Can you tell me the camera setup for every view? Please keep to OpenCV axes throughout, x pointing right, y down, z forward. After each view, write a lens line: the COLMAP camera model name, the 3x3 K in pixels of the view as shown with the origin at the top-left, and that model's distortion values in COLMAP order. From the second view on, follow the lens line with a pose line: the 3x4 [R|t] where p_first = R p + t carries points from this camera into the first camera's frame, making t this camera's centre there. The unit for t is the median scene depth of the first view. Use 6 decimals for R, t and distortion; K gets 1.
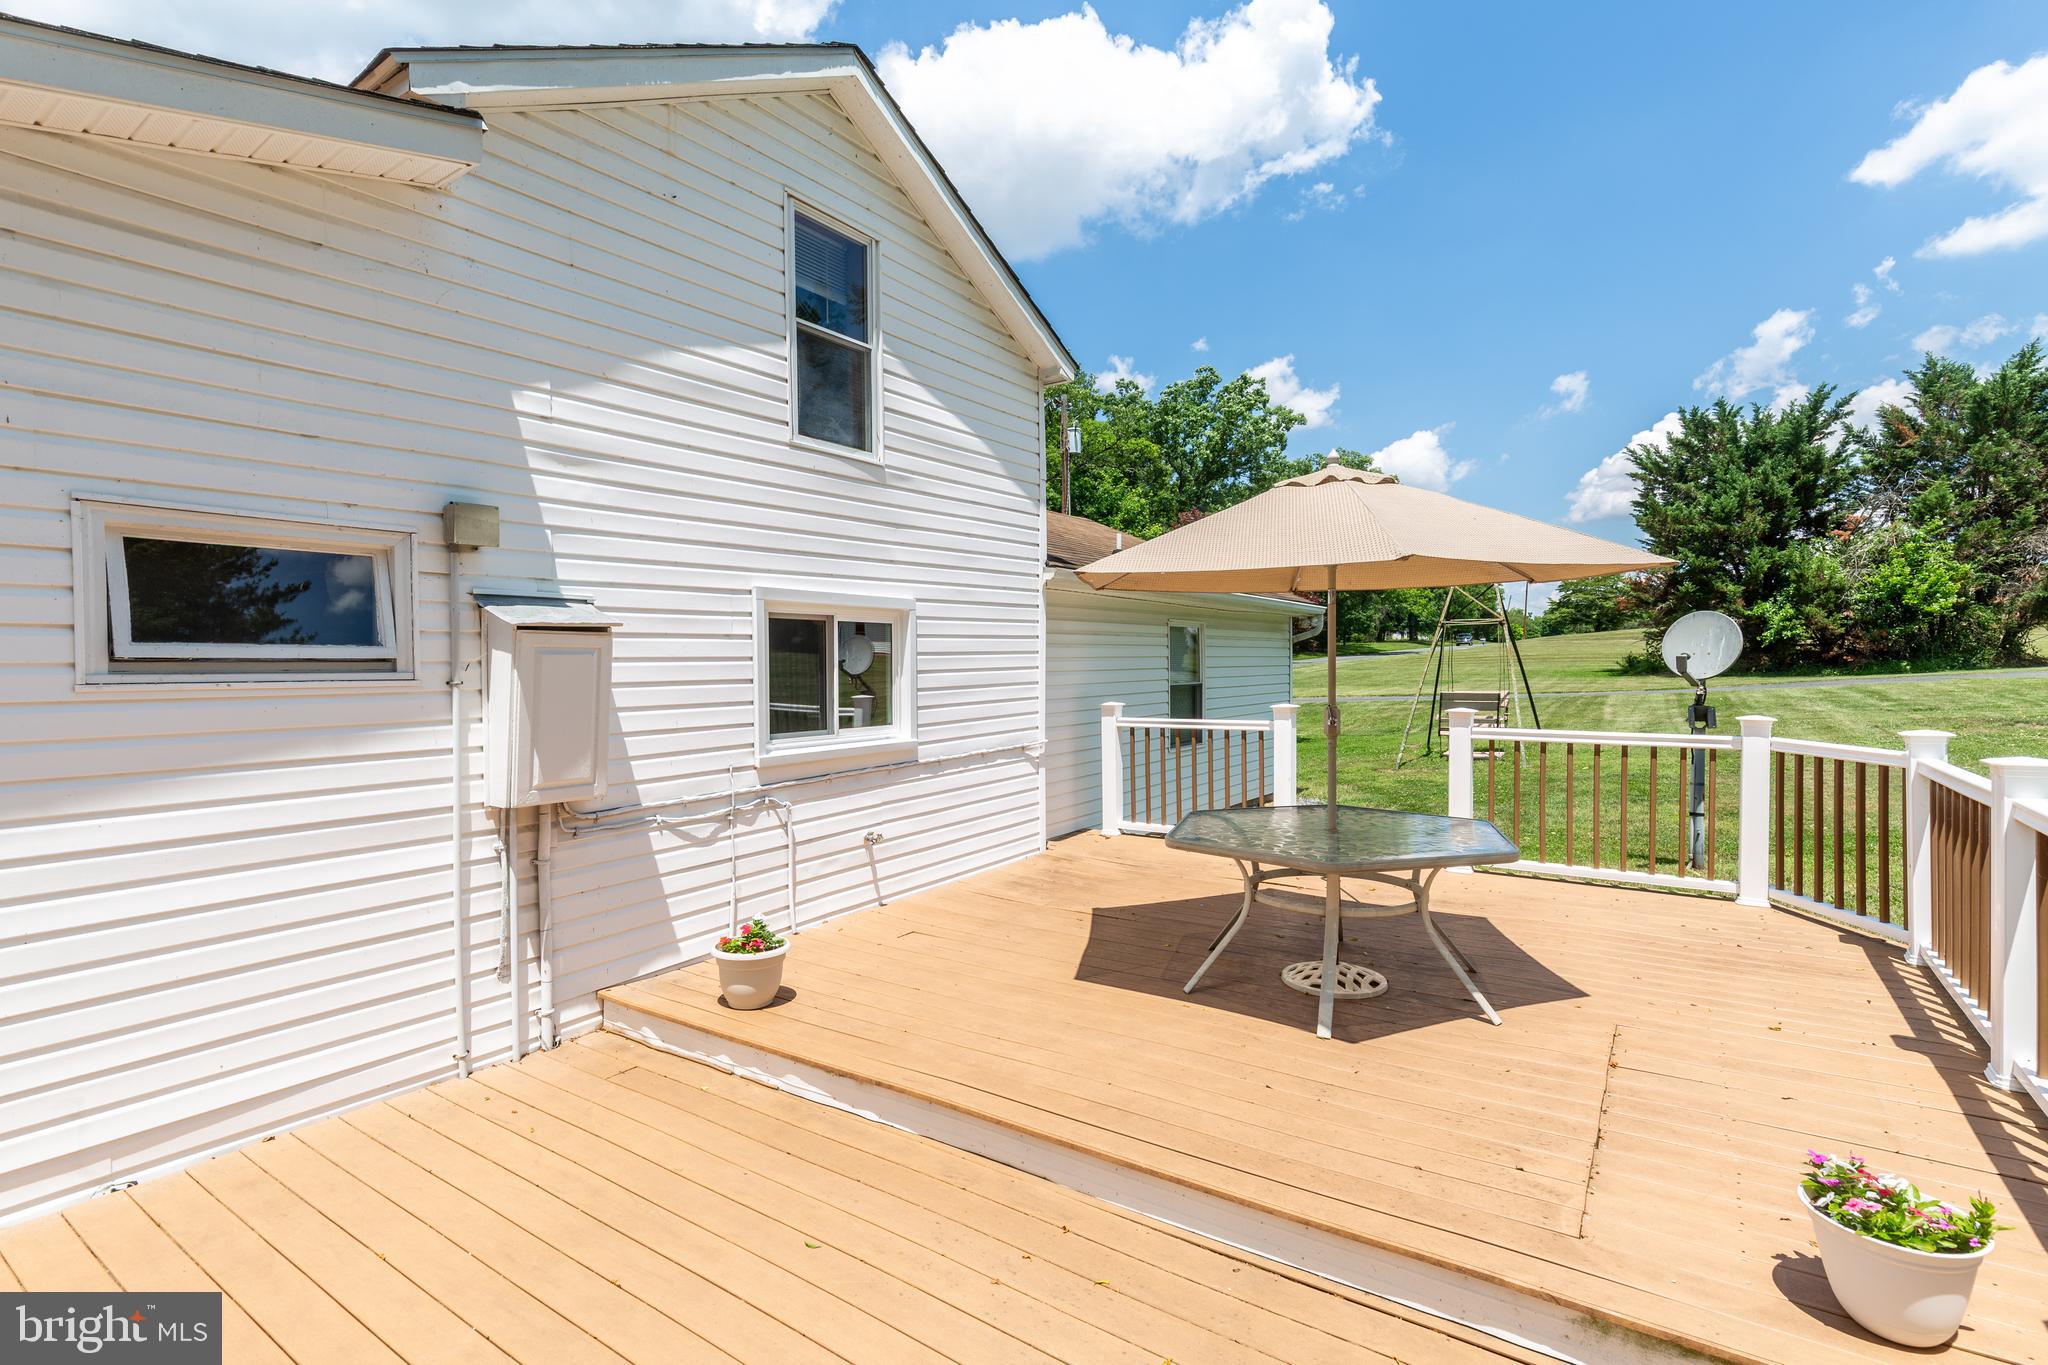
lens RADIAL K [[946.4, 0, 1083.0], [0, 946.4, 690.3], [0, 0, 1]] dist [0.001191, -0.000013]
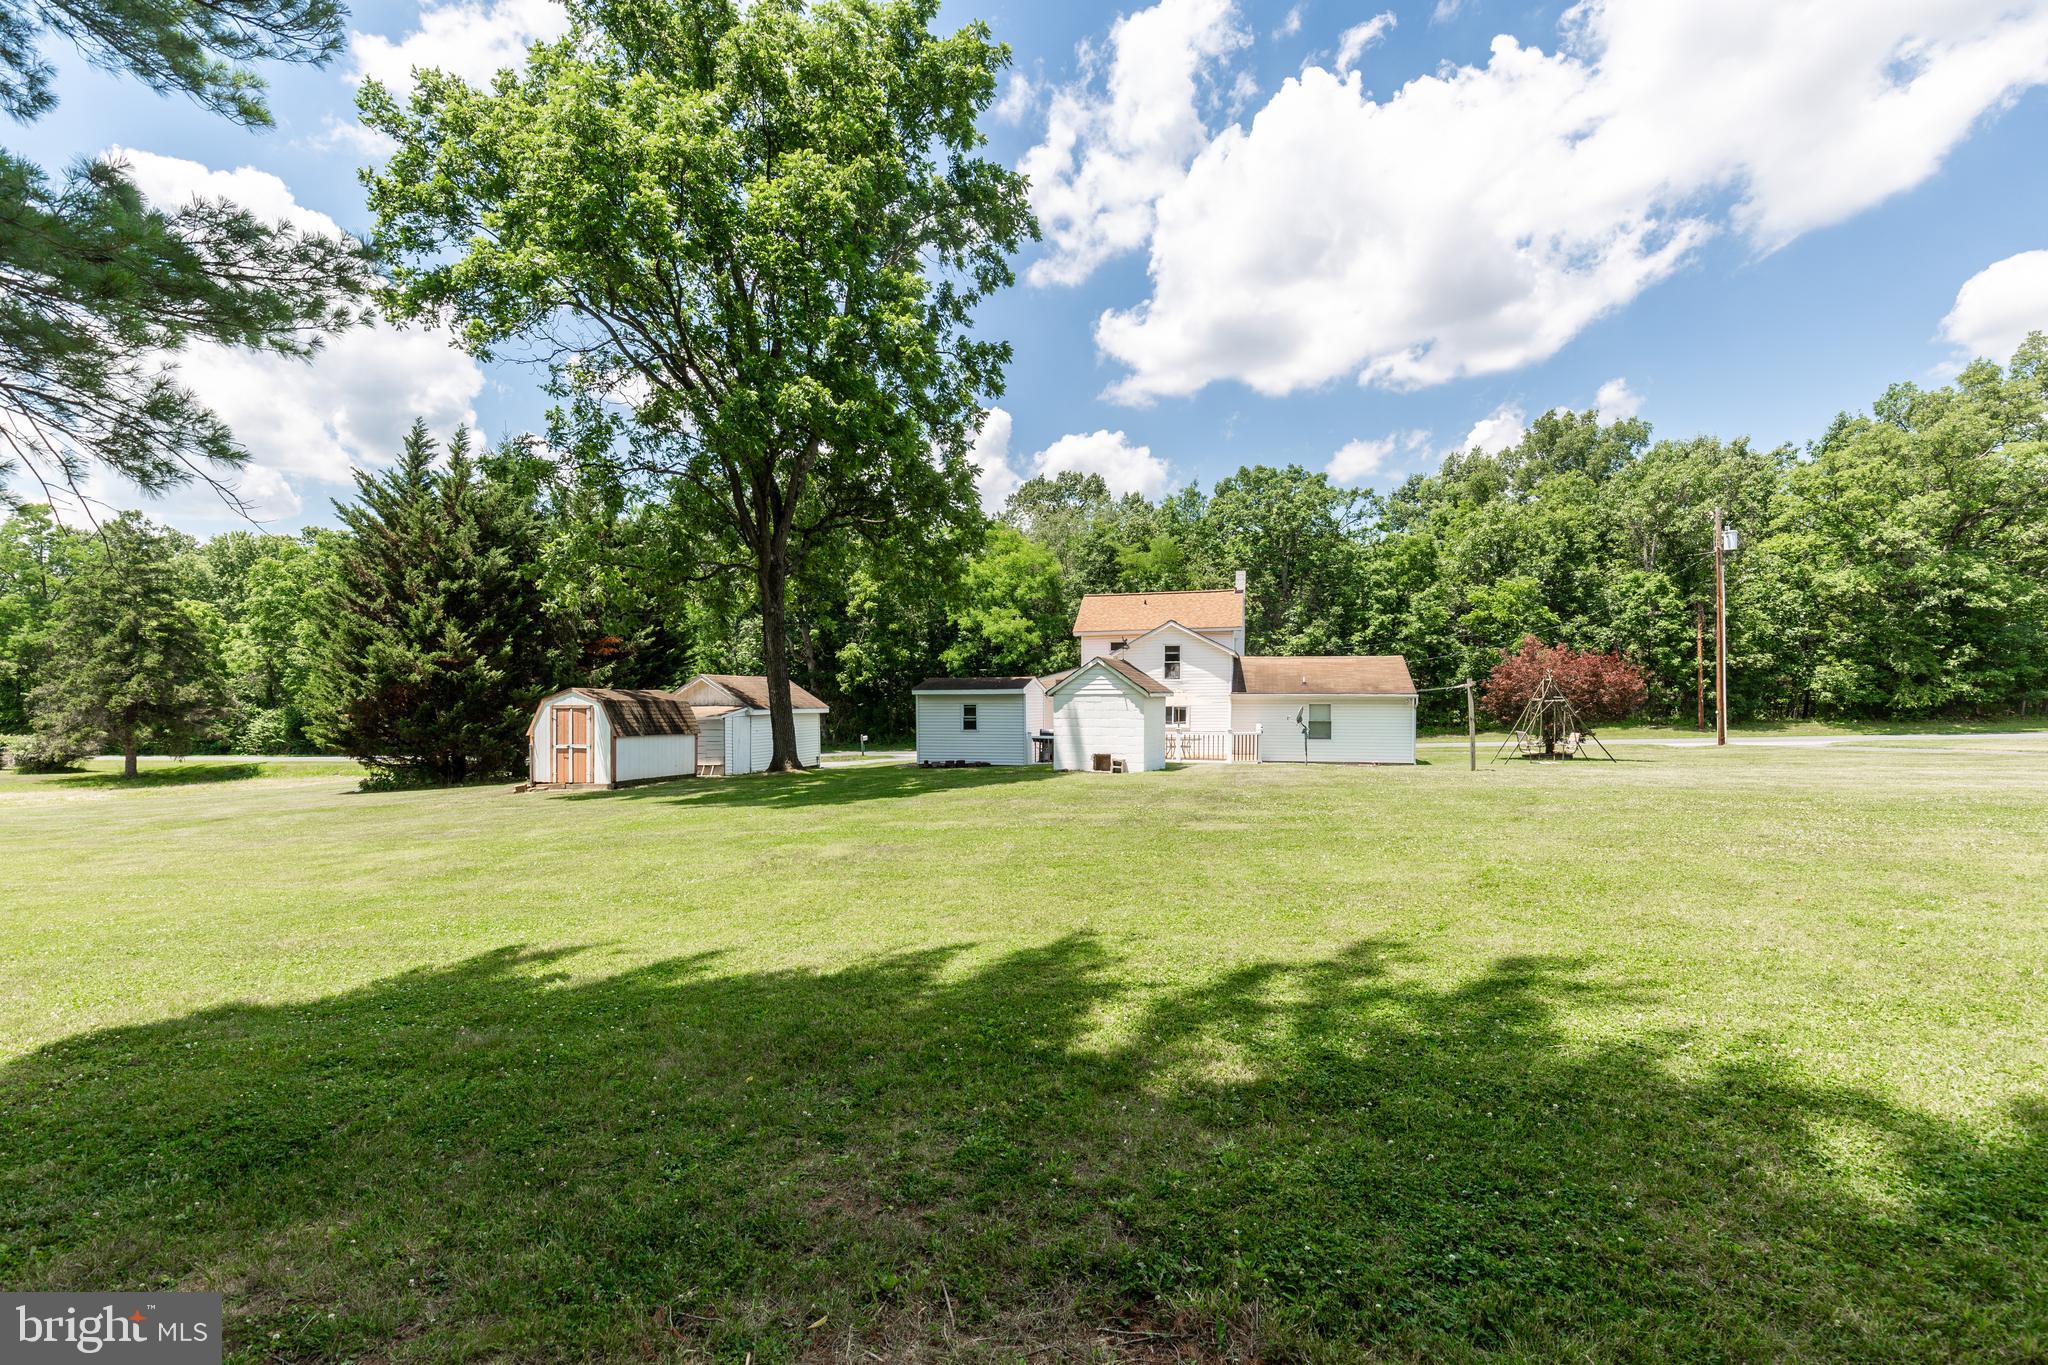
lens RADIAL K [[908.5, 0, 1009.5], [0, 908.5, 716.2], [0, 0, 1]] dist [0.002316, -0.000222]
pose [[0.293152, 0.026727, -0.955692, 5.253880], [-0.029036, 0.999397, 0.019042, -0.093848], [0.955625, 0.022167, 0.293751, -1.831170]]
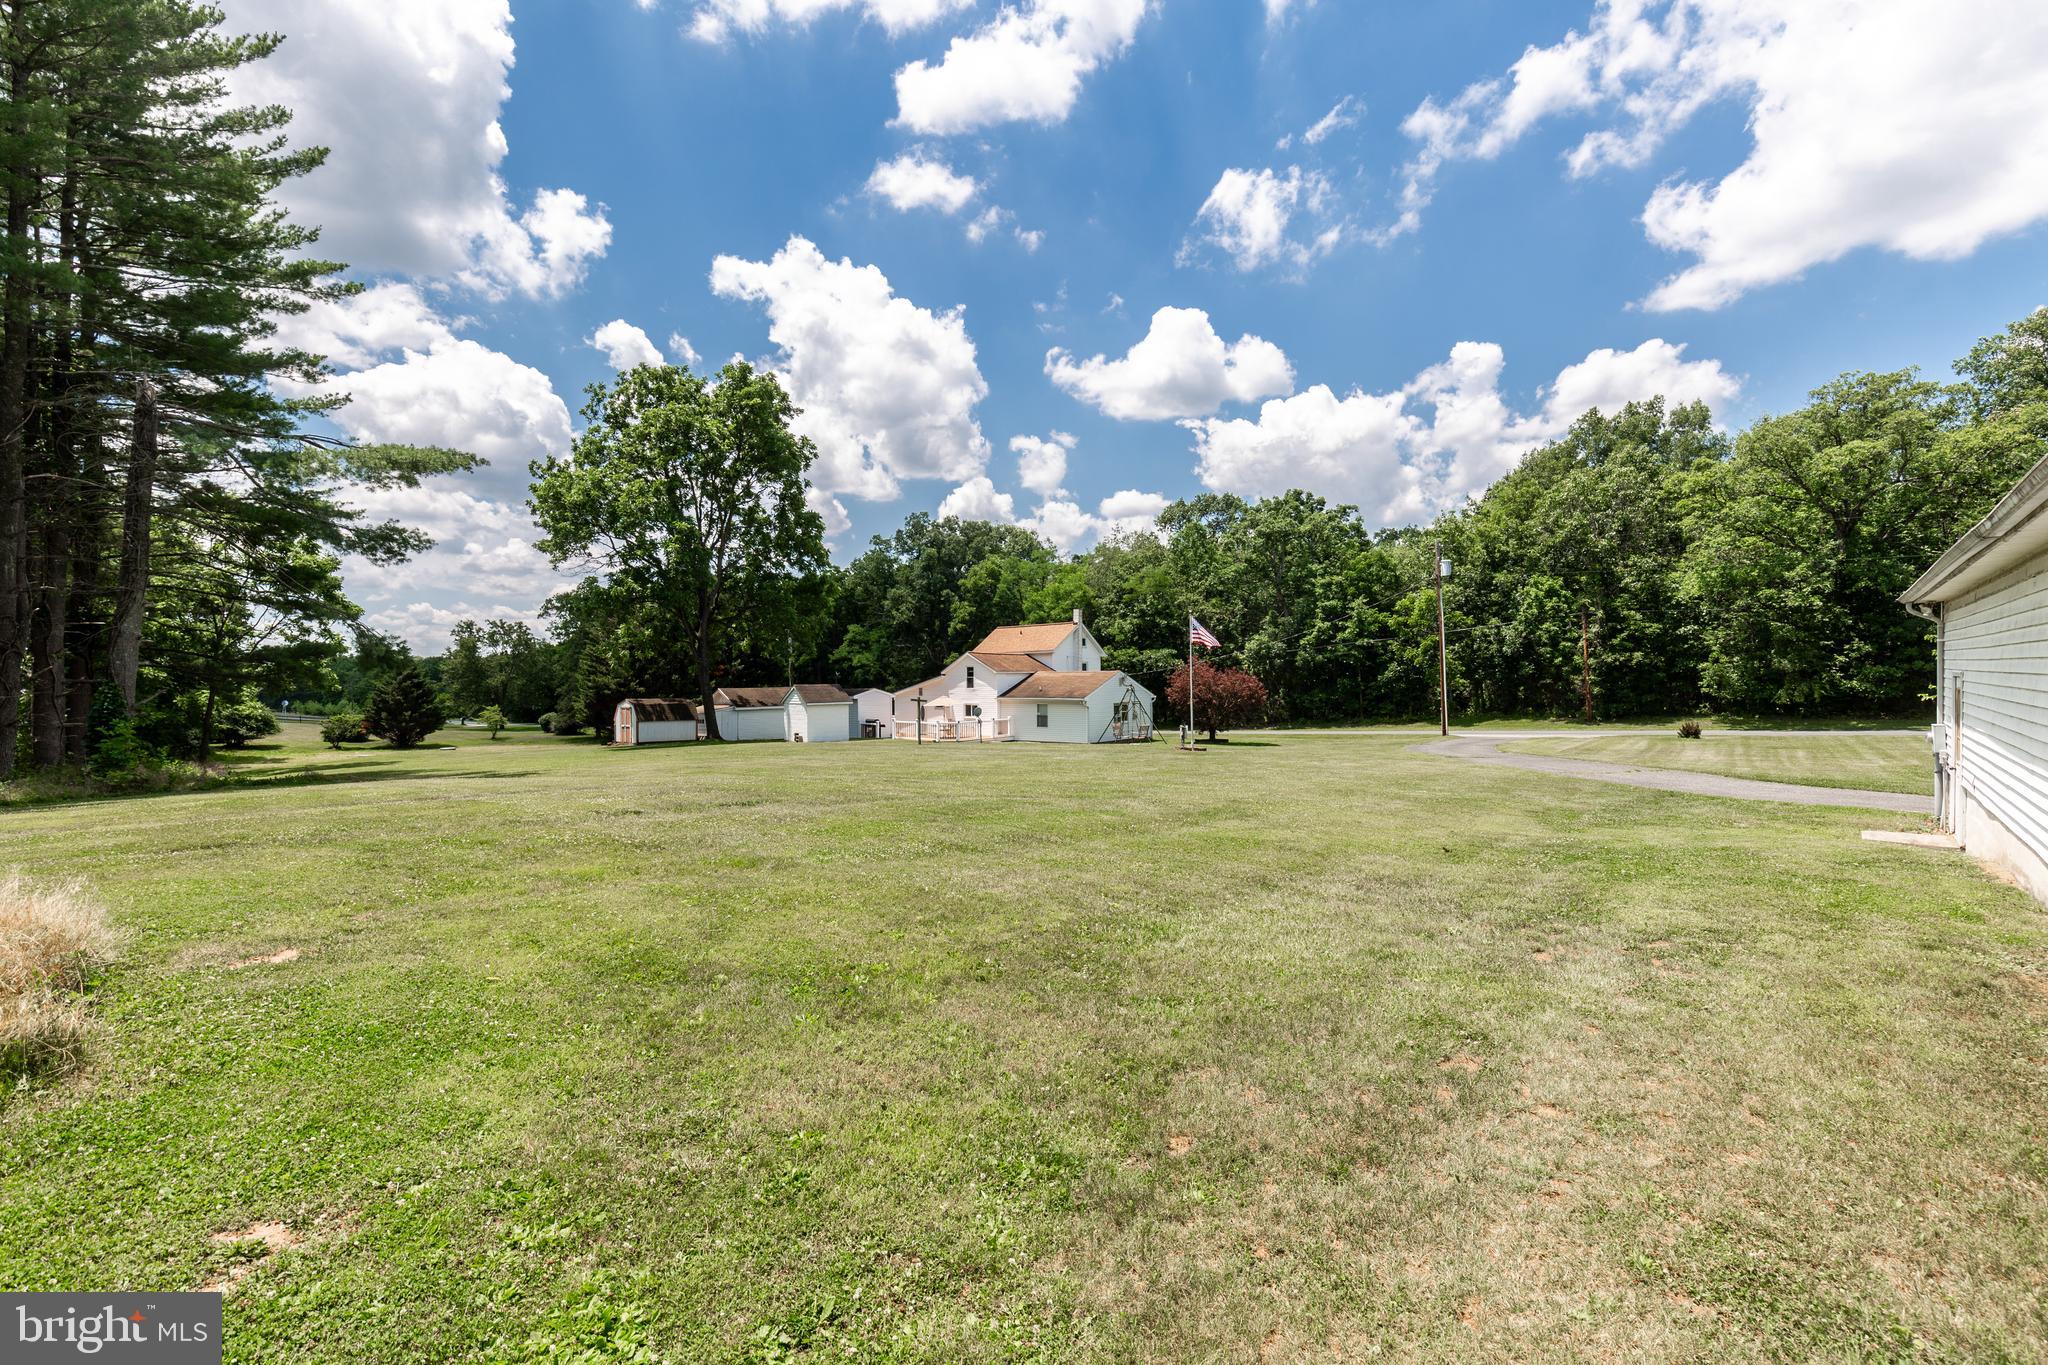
lens RADIAL K [[922.5, 0, 1030.1], [0, 922.5, 672.8], [0, 0, 1]] dist [-0.000191, -0.000132]
pose [[-0.133514, 0.005539, -0.991031, 9.420338], [-0.017045, 0.999824, 0.007885, -0.509968], [0.990900, 0.017945, -0.133396, 2.942048]]
